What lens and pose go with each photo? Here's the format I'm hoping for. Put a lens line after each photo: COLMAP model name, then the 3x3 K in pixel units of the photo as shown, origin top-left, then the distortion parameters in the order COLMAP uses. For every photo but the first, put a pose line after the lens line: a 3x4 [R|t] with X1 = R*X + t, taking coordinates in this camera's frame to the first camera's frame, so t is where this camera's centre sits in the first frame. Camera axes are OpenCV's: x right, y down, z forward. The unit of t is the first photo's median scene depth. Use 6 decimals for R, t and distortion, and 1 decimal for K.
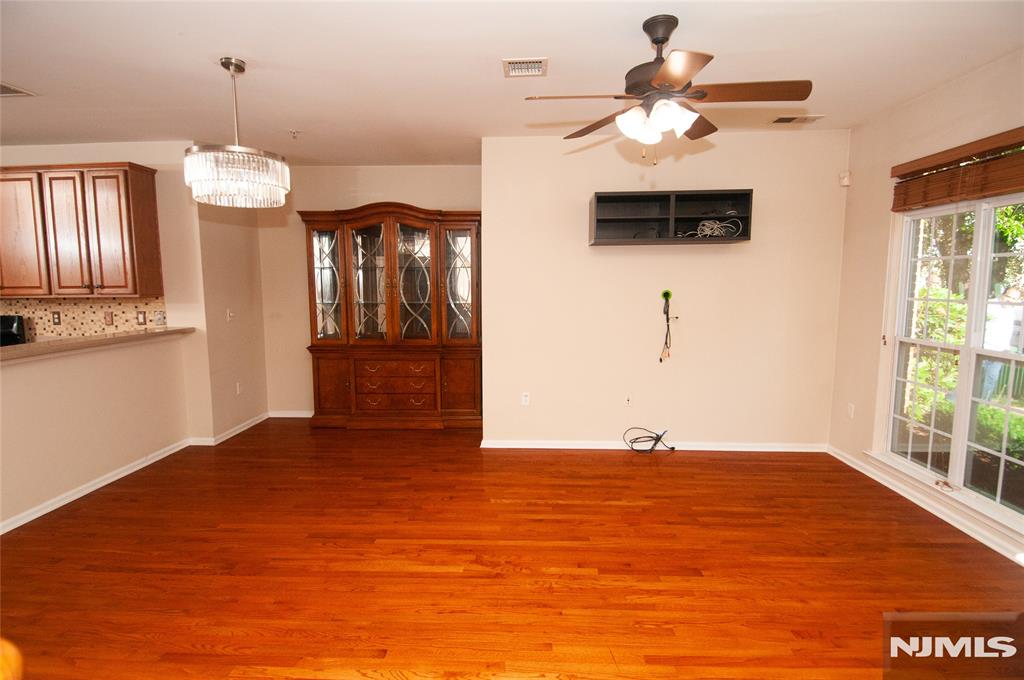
lens RADIAL K [[532.5, 0, 504.7], [0, 532.5, 344.2], [0, 0, 1]] dist [-0.000808, -0.007302]
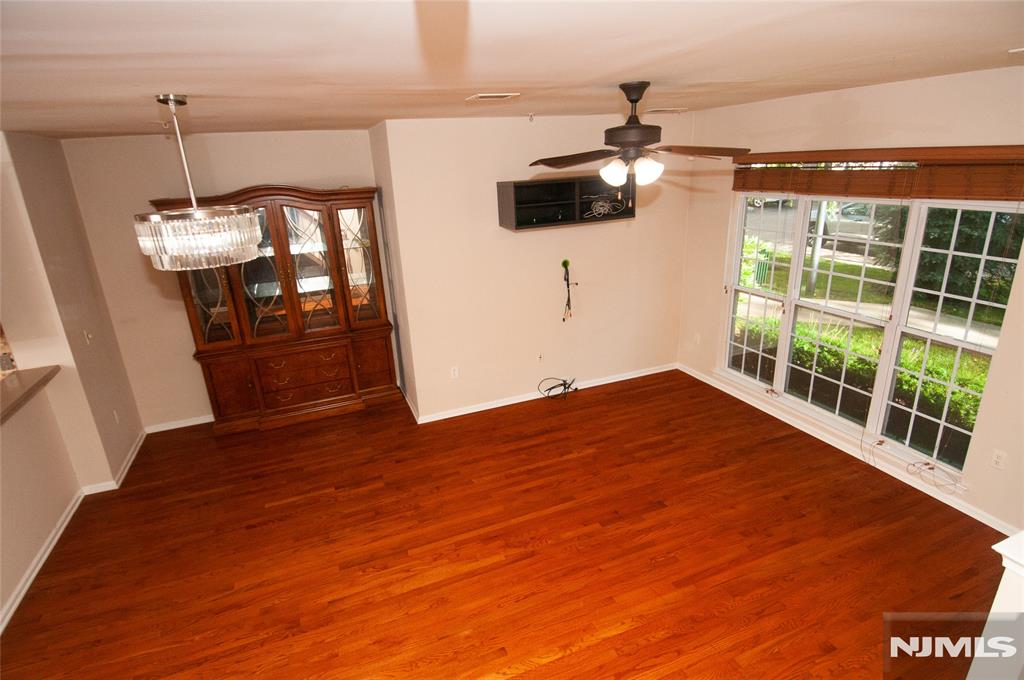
lens RADIAL K [[532.5, 0, 502.3], [0, 532.5, 340.3], [0, 0, 1]] dist [-0.000808, -0.007302]
pose [[0.913763, -0.169606, 0.369150, -0.288721], [0.095682, 0.972968, 0.210186, -0.199486], [-0.394820, -0.156739, 0.905290, -0.007881]]
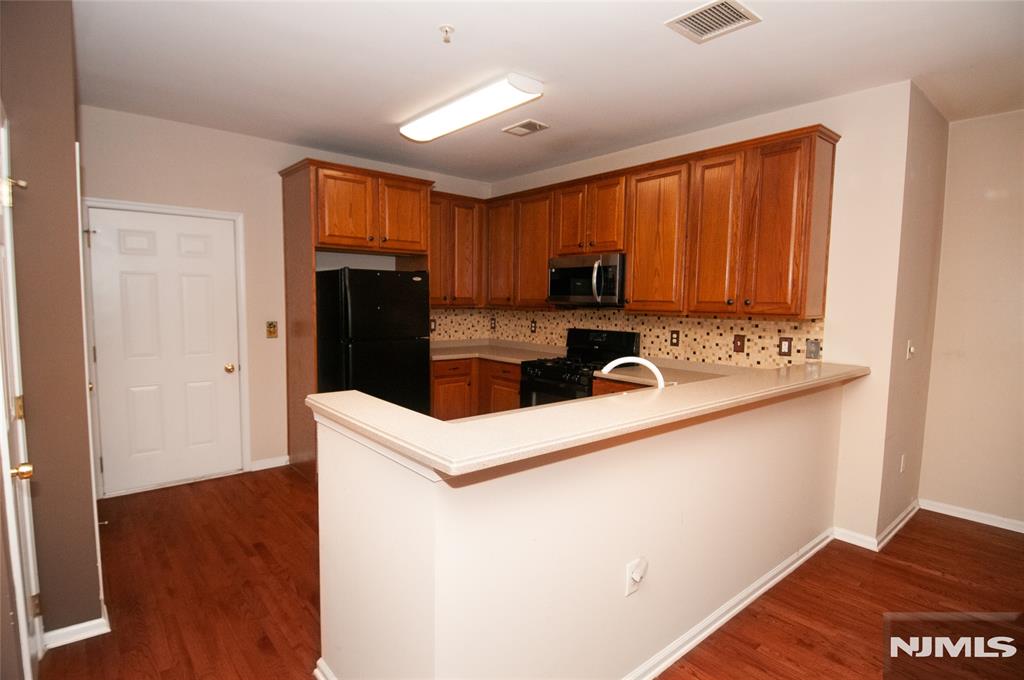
lens RADIAL K [[532.5, 0, 518.2], [0, 532.5, 344.5], [0, 0, 1]] dist [-0.000808, -0.007302]
pose [[0.686760, 0.074704, -0.723036, -0.463478], [-0.097644, 0.995170, 0.010075, -0.026544], [0.720296, 0.063681, 0.690737, 0.266529]]
